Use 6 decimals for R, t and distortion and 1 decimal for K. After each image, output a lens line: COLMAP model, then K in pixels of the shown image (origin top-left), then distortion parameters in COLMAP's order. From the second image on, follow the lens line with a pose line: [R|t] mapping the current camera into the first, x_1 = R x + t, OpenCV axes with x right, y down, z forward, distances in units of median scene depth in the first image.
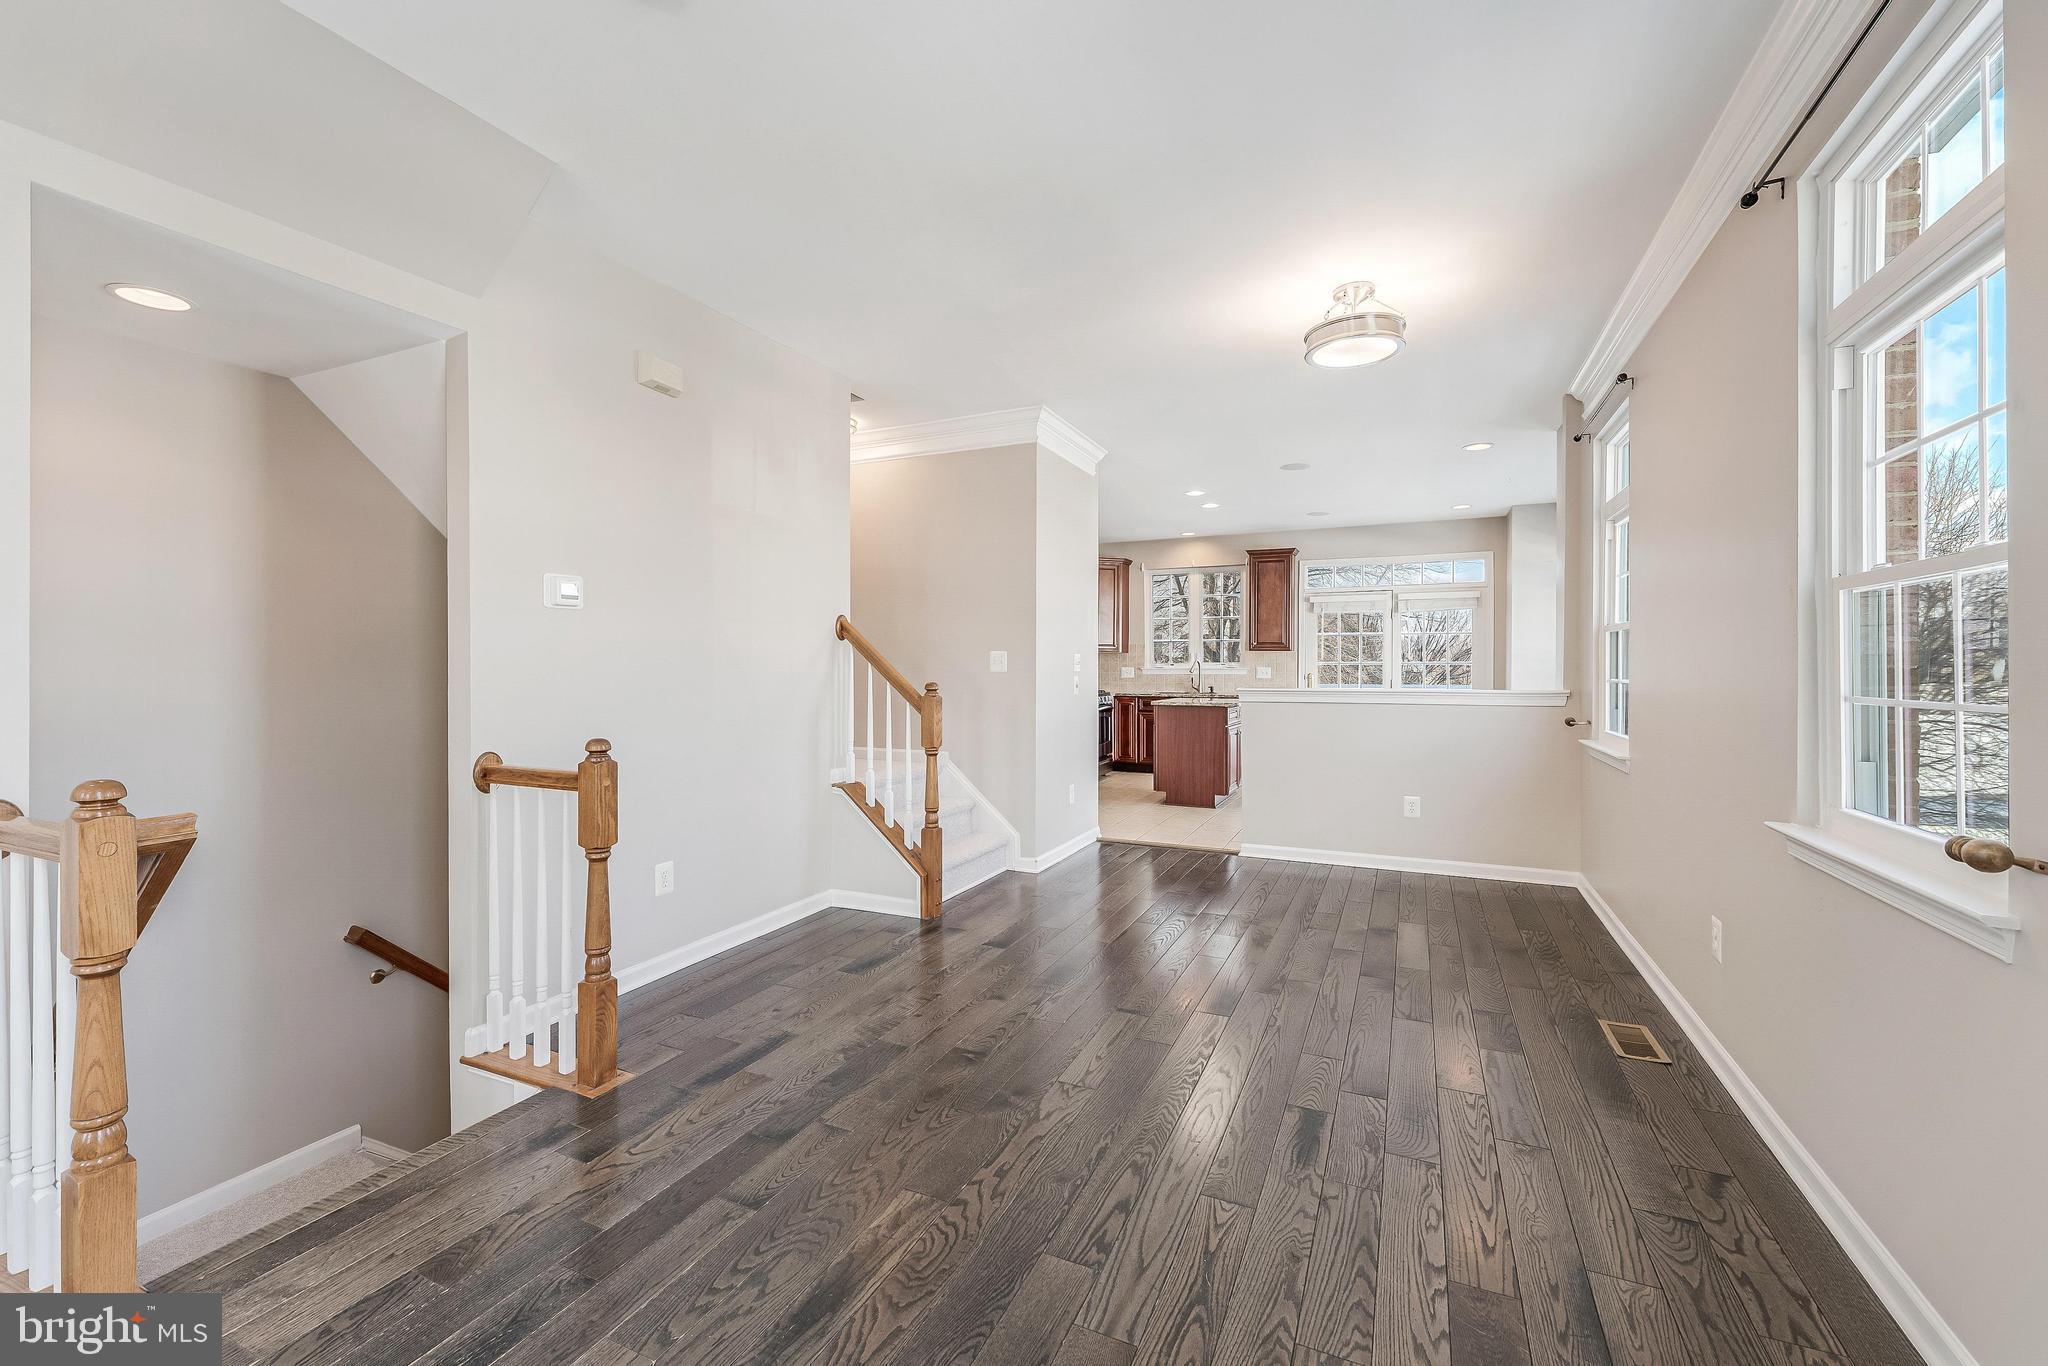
lens RADIAL K [[826.2, 0, 1024.7], [0, 826.2, 670.9], [0, 0, 1]] dist [0.002093, -0.001264]
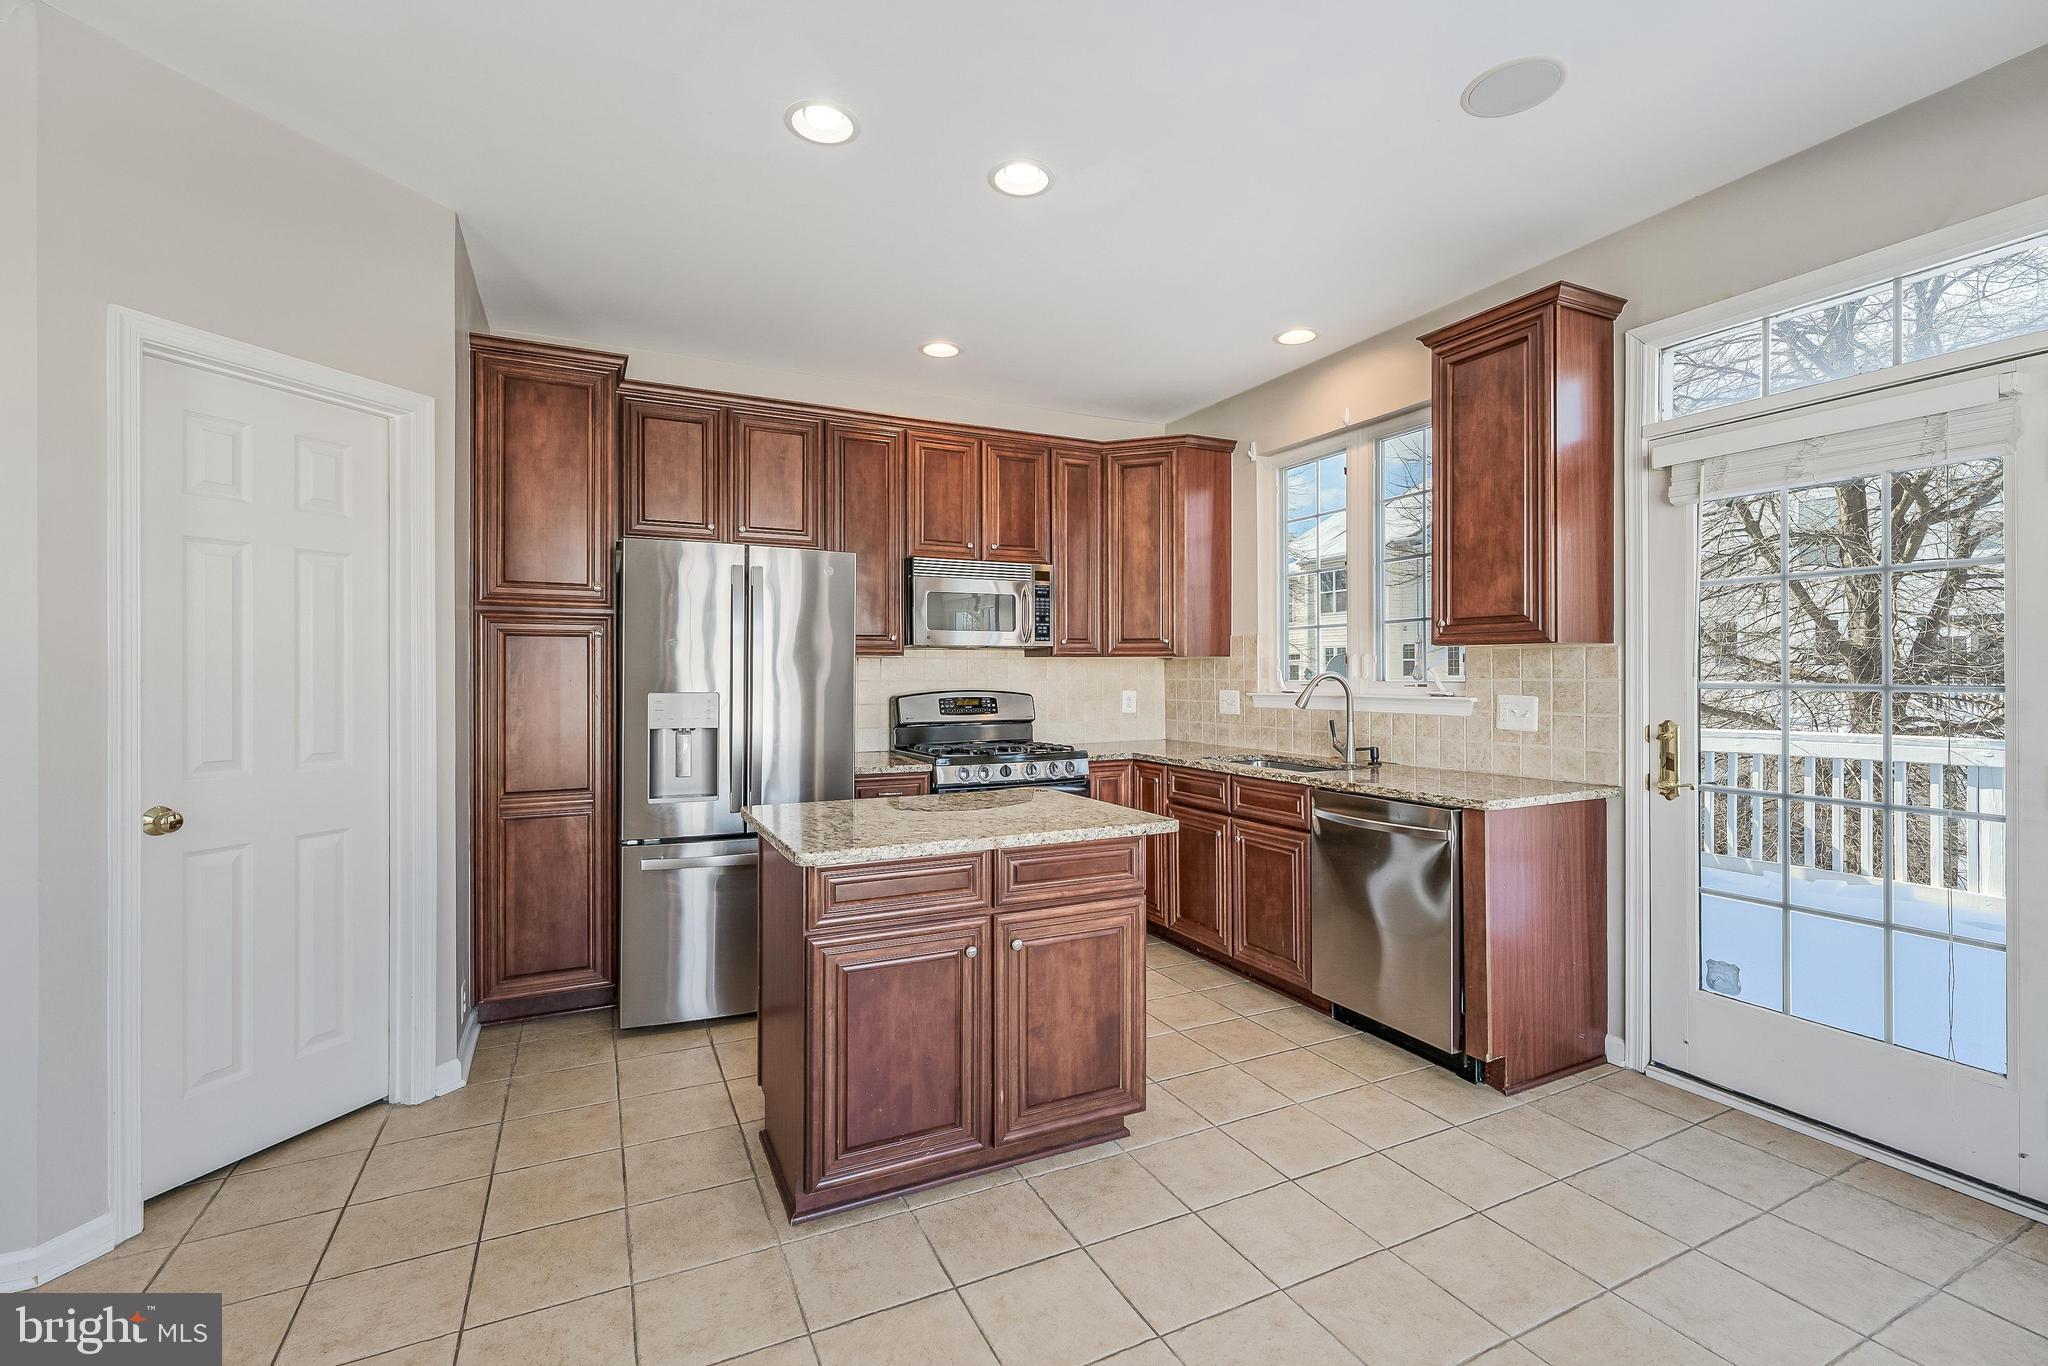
lens RADIAL K [[889.4, 0, 1033.4], [0, 889.4, 675.0], [0, 0, 1]] dist [-0.000881, 0.000932]
pose [[0.776365, -0.000647, -0.630284, 0.660867], [-0.002081, 0.999991, -0.003590, -0.020068], [0.630281, 0.004099, 0.776356, 1.128850]]
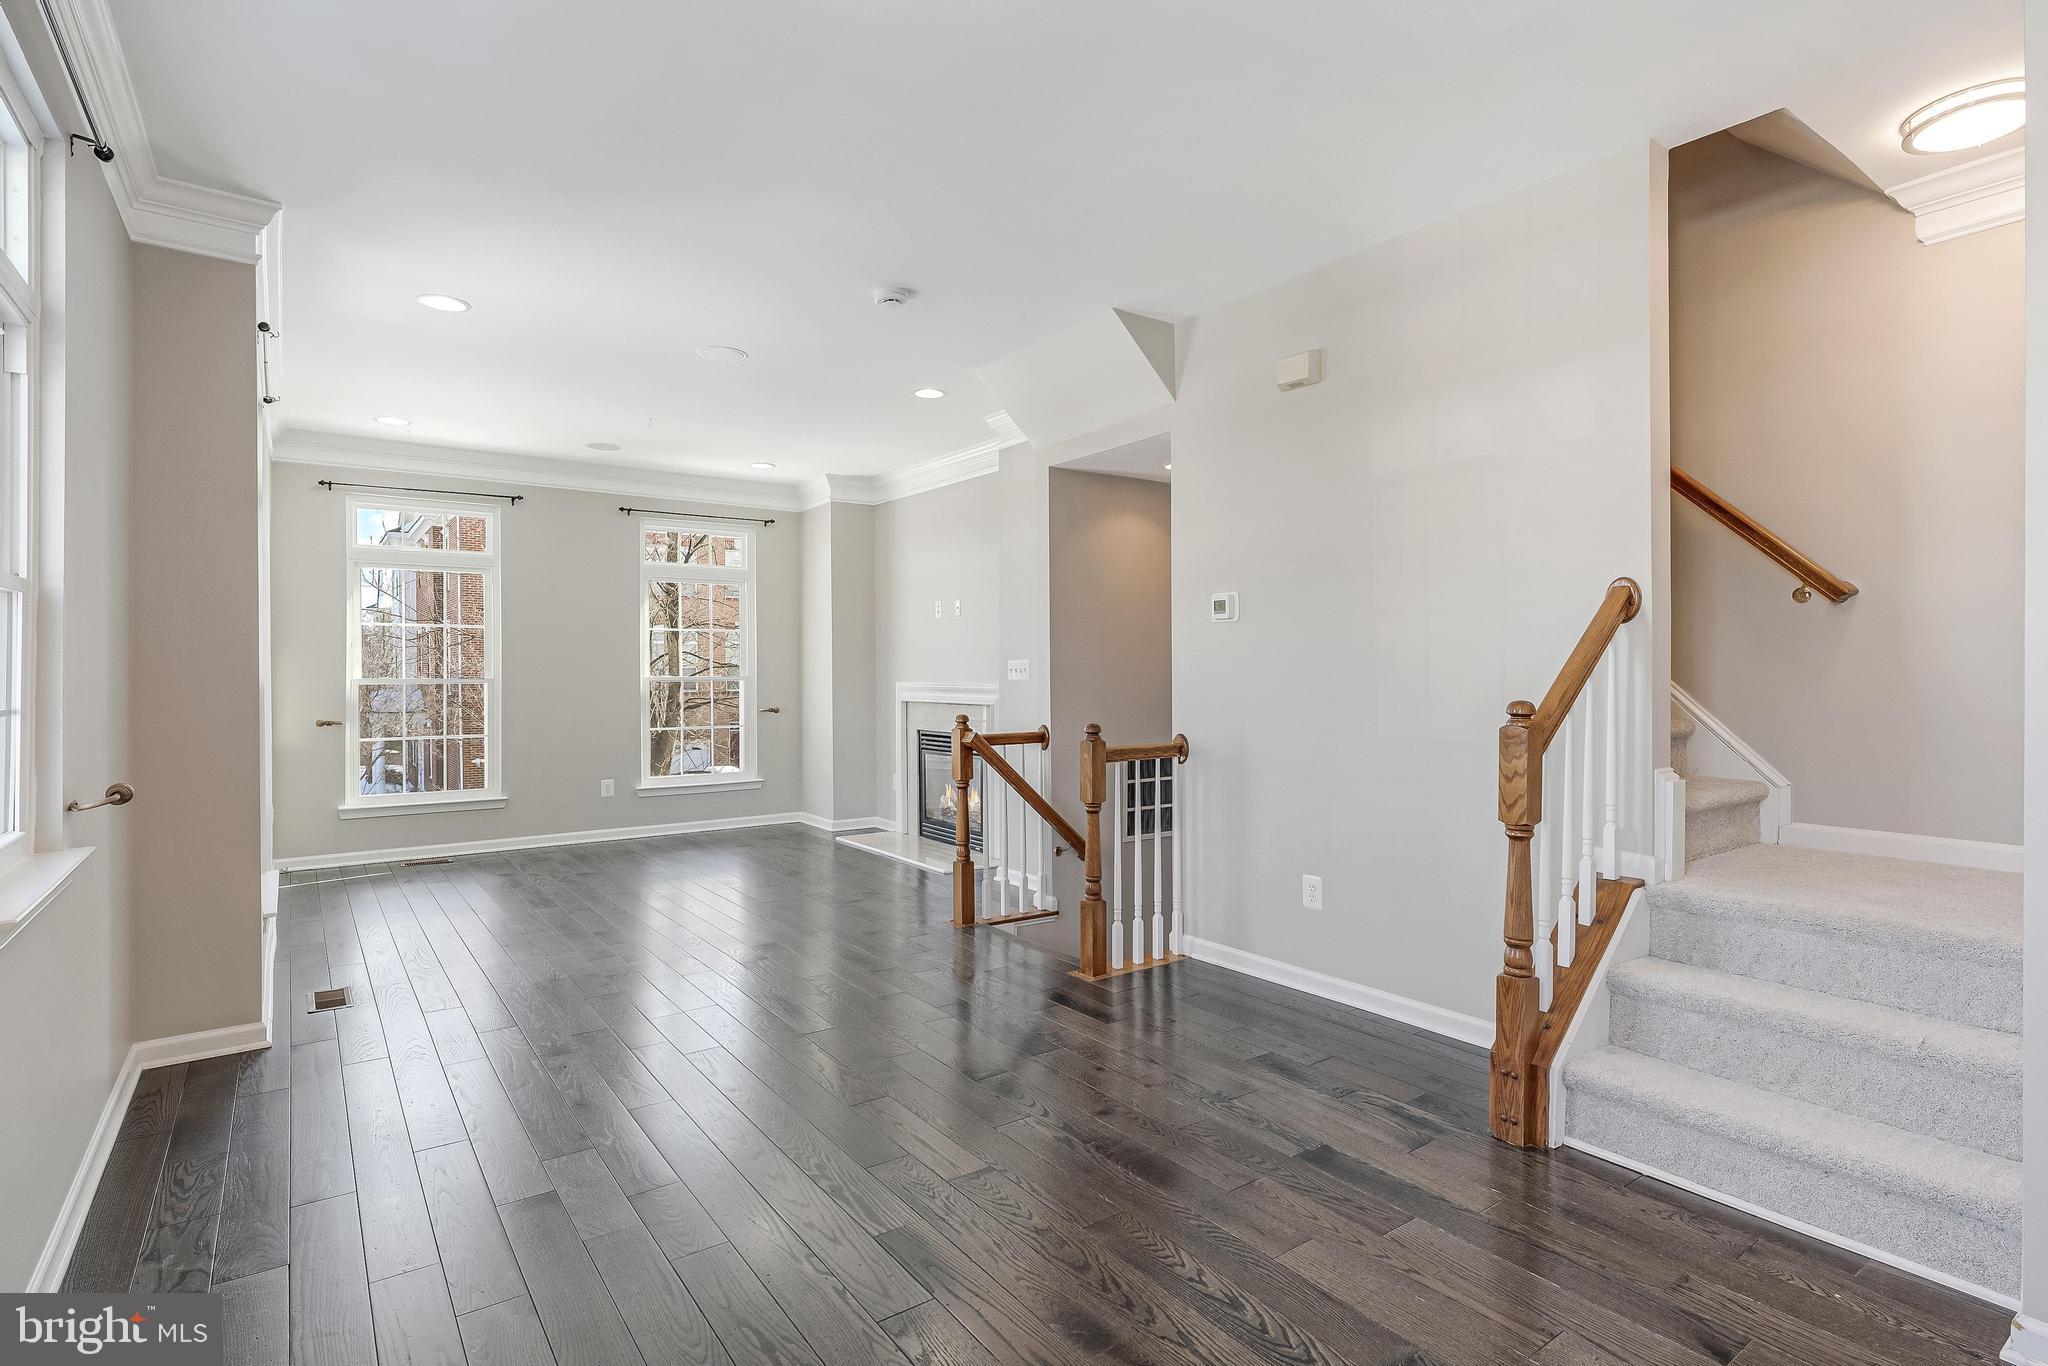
lens RADIAL K [[1014.3, 0, 1031.8], [0, 1014.3, 673.1], [0, 0, 1]] dist [0.000797, 0.000089]
pose [[-0.481926, 0.005587, -0.876194, 0.484887], [-0.000277, 0.999979, 0.006529, -0.005797], [0.876212, 0.003390, -0.481914, 0.833449]]
